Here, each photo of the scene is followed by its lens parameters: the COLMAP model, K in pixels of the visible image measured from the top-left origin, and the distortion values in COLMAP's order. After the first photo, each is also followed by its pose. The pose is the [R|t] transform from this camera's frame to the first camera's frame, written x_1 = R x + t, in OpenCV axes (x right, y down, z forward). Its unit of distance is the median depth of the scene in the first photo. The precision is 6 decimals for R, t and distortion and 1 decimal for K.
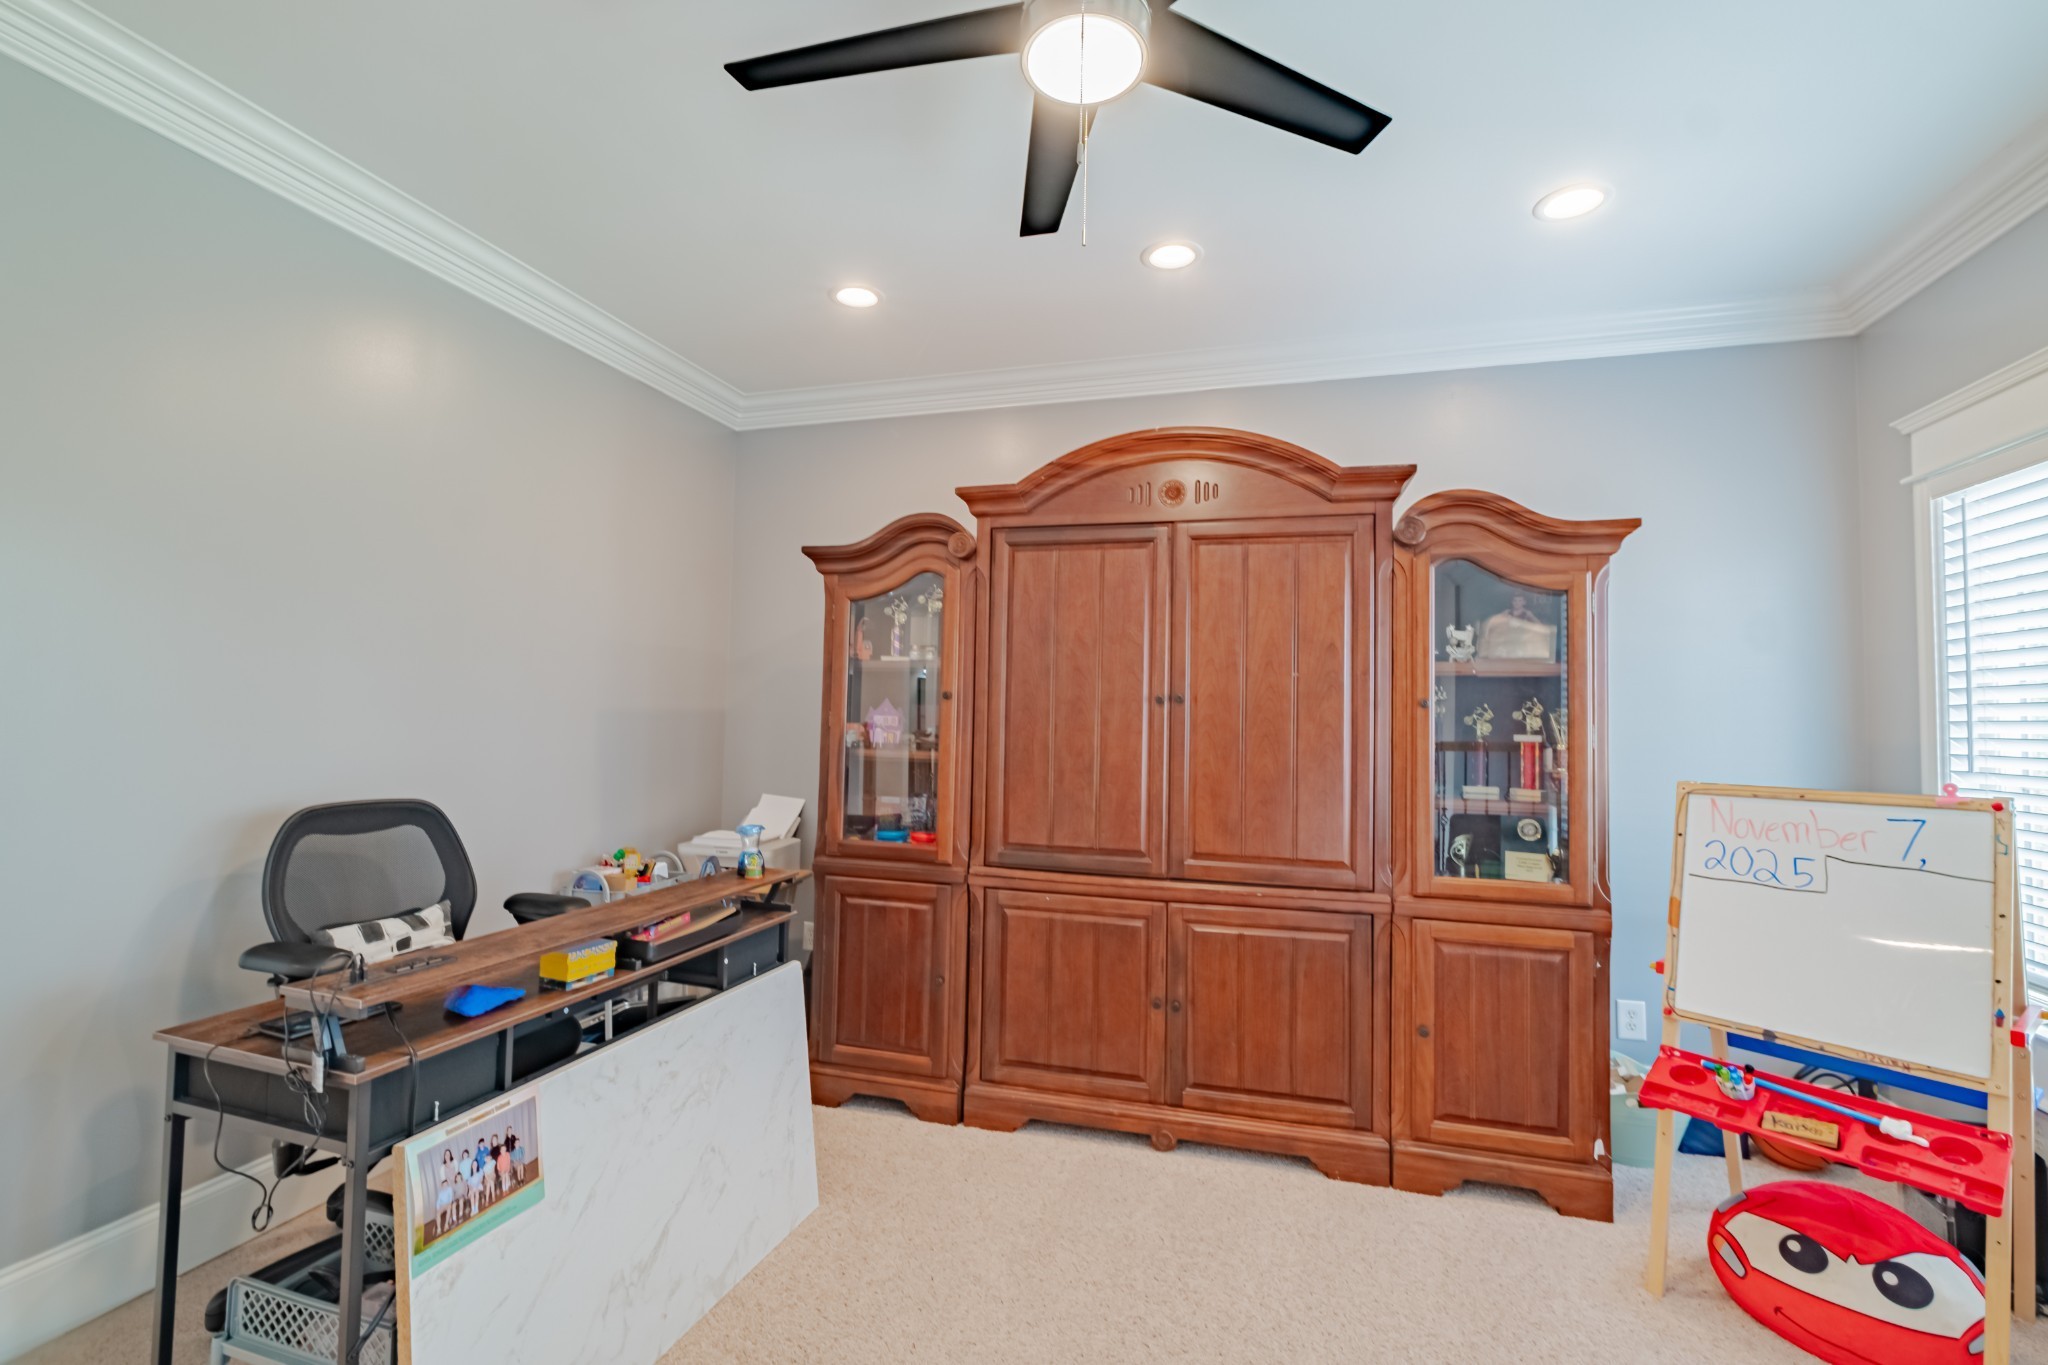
lens RADIAL K [[902.3, 0, 1022.8], [0, 902.3, 676.3], [0, 0, 1]] dist [-0.000696, -0.000082]
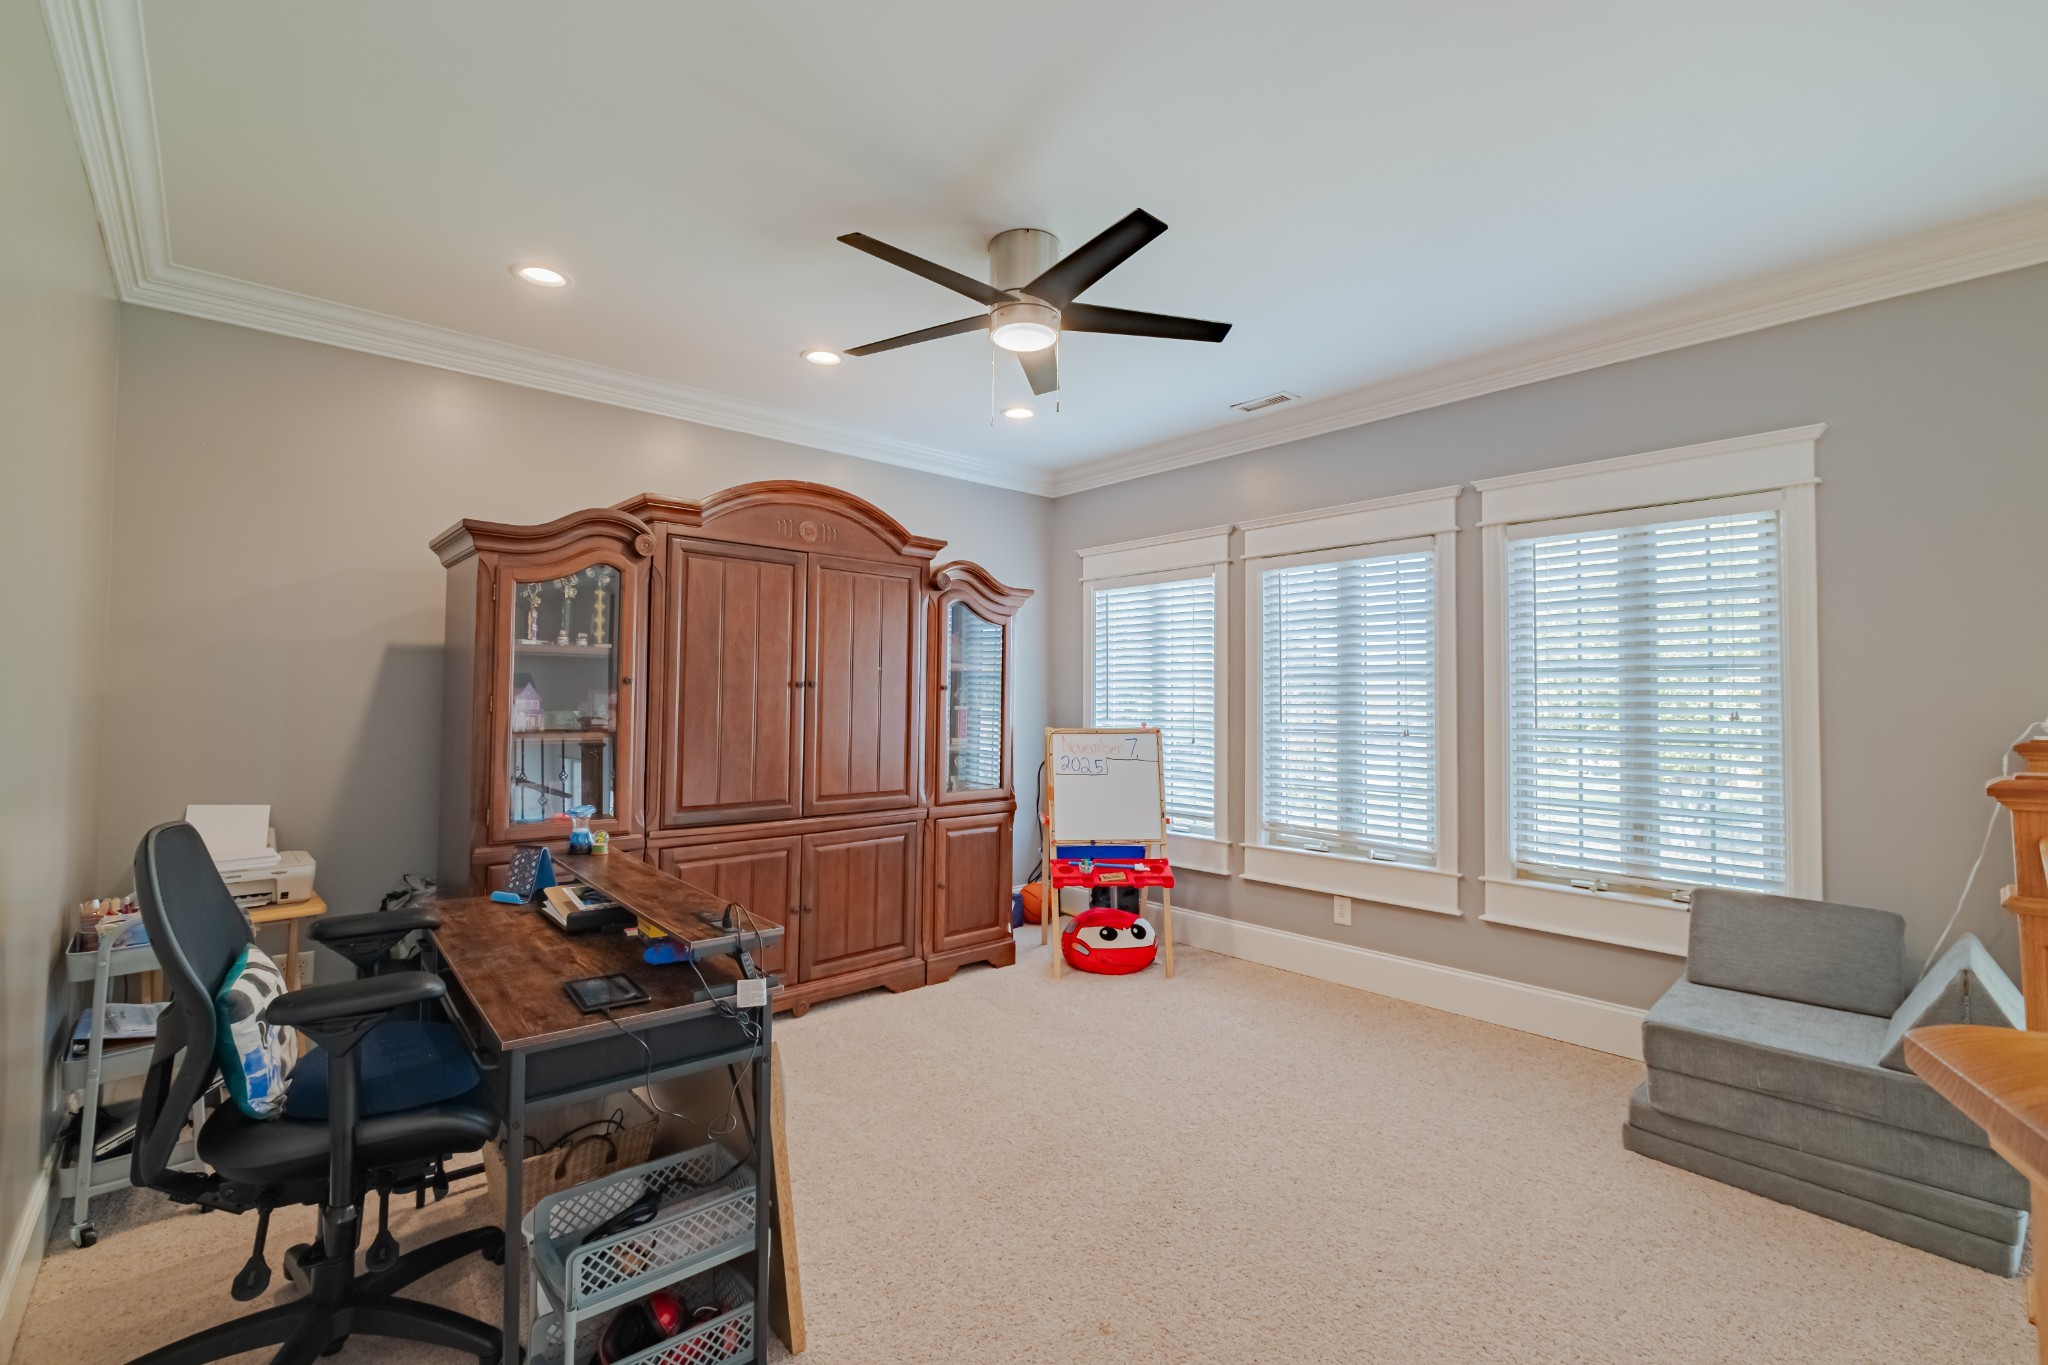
lens RADIAL K [[902.3, 0, 1022.8], [0, 902.3, 676.3], [0, 0, 1]] dist [-0.000696, -0.000082]
pose [[0.522055, 0.008279, 0.852872, -0.842258], [-0.034610, 0.999335, 0.011485, -0.013889], [-0.852209, -0.035513, 0.521994, 0.022850]]
